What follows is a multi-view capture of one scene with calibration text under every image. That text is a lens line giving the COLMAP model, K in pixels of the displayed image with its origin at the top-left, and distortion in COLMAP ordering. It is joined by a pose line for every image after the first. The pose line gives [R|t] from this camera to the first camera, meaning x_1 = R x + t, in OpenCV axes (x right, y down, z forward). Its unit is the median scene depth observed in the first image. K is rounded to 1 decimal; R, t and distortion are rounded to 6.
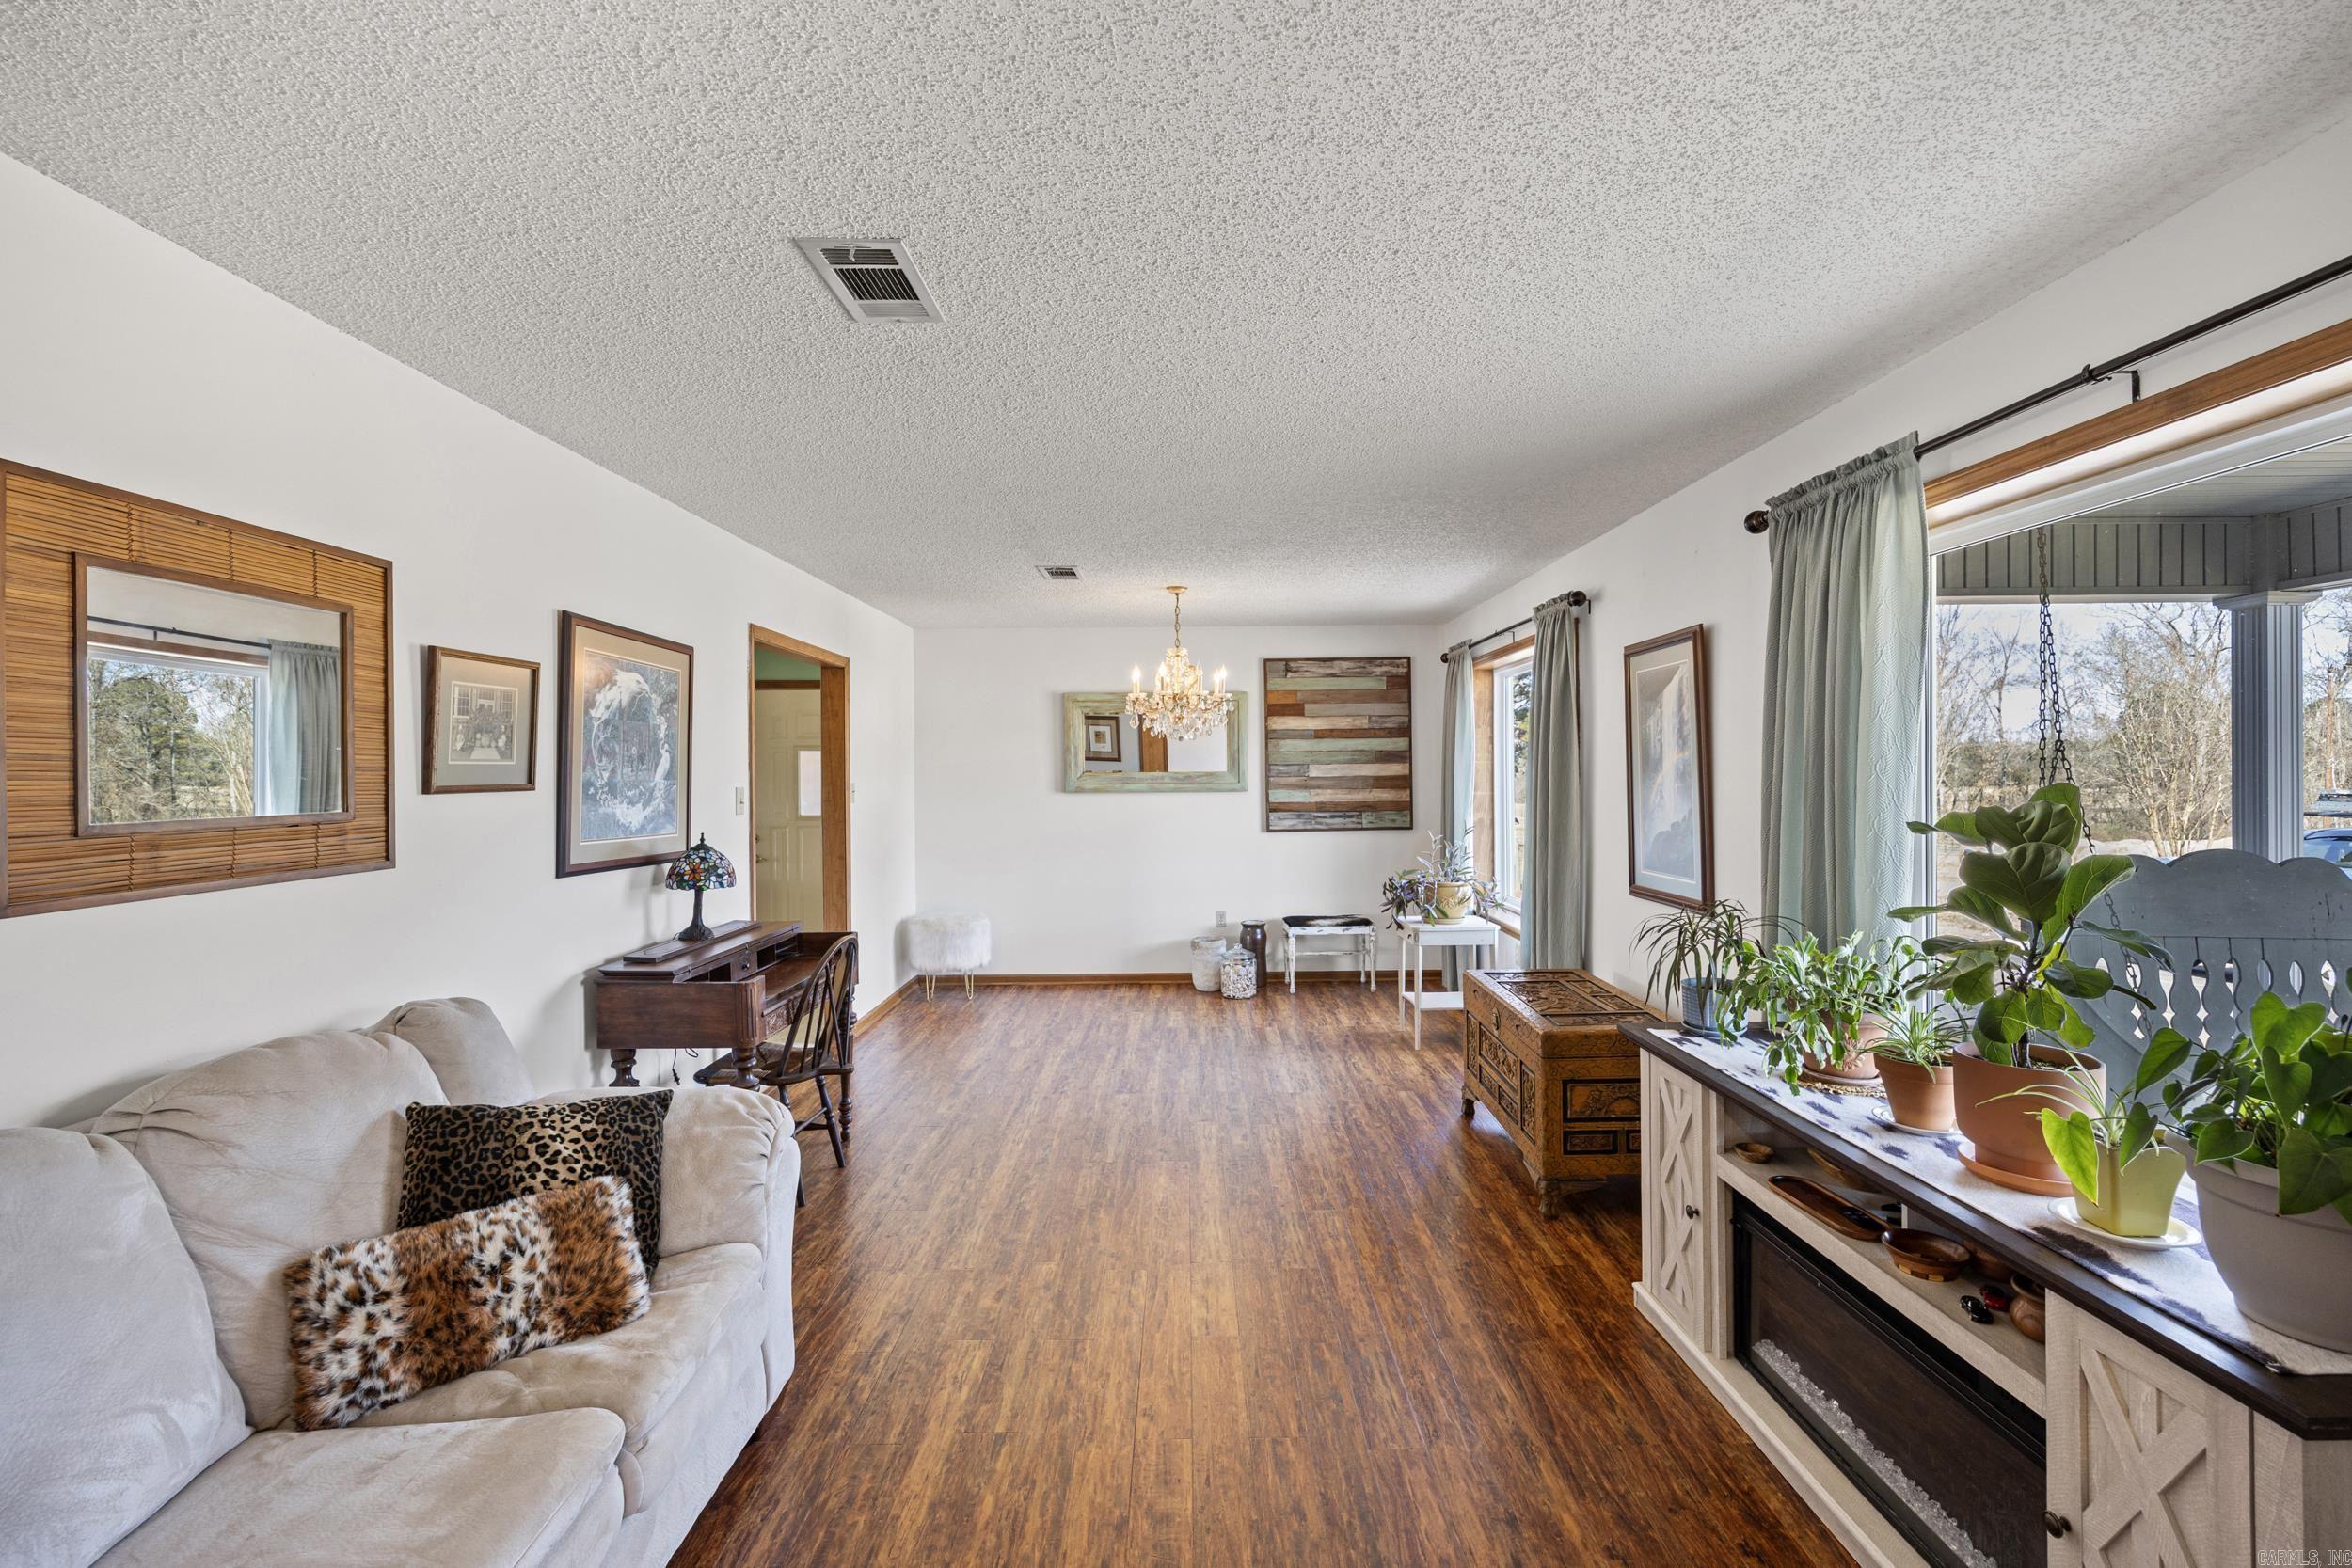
lens RADIAL K [[1055.9, 0, 1179.7], [0, 1055.9, 776.9], [0, 0, 1]] dist [-0.012242, 0.000785]
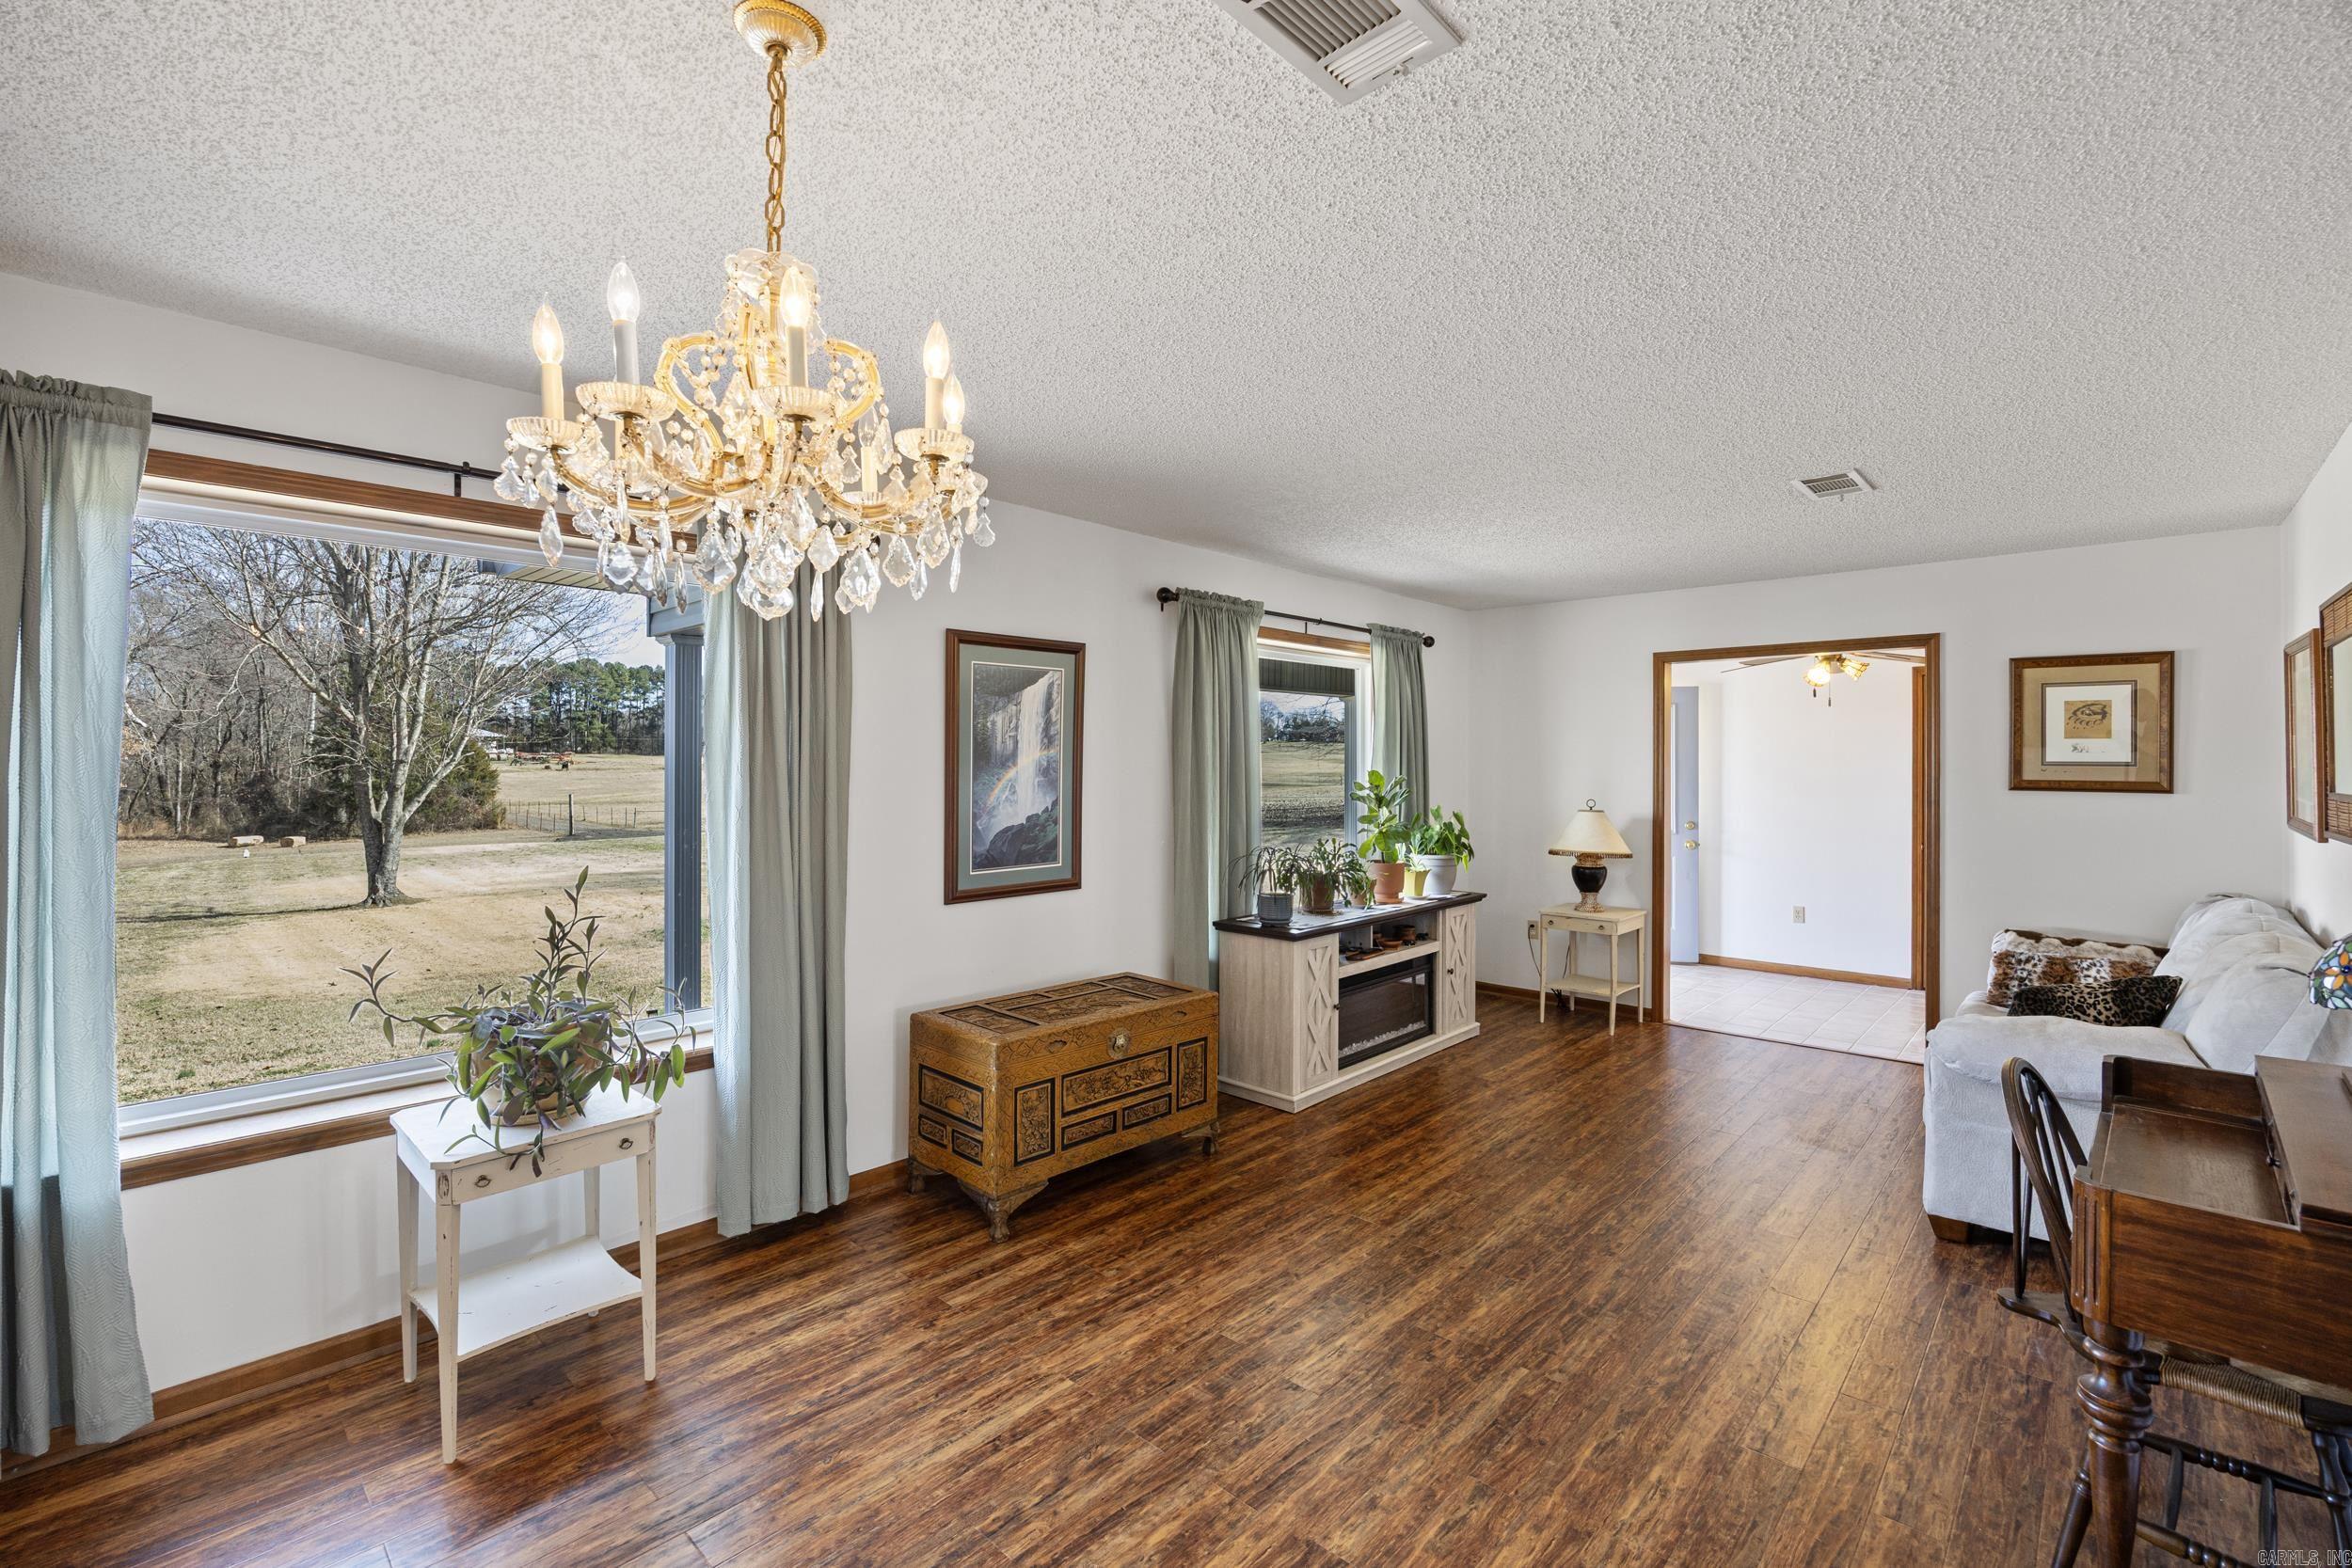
lens RADIAL K [[1055.9, 0, 1179.4], [0, 1055.9, 766.3], [0, 0, 1]] dist [-0.012242, 0.000785]
pose [[-0.747536, 0.003288, 0.664213, -0.403075], [0.005760, 0.999982, 0.001532, -0.008085], [-0.664197, 0.004972, -0.747541, 1.937381]]
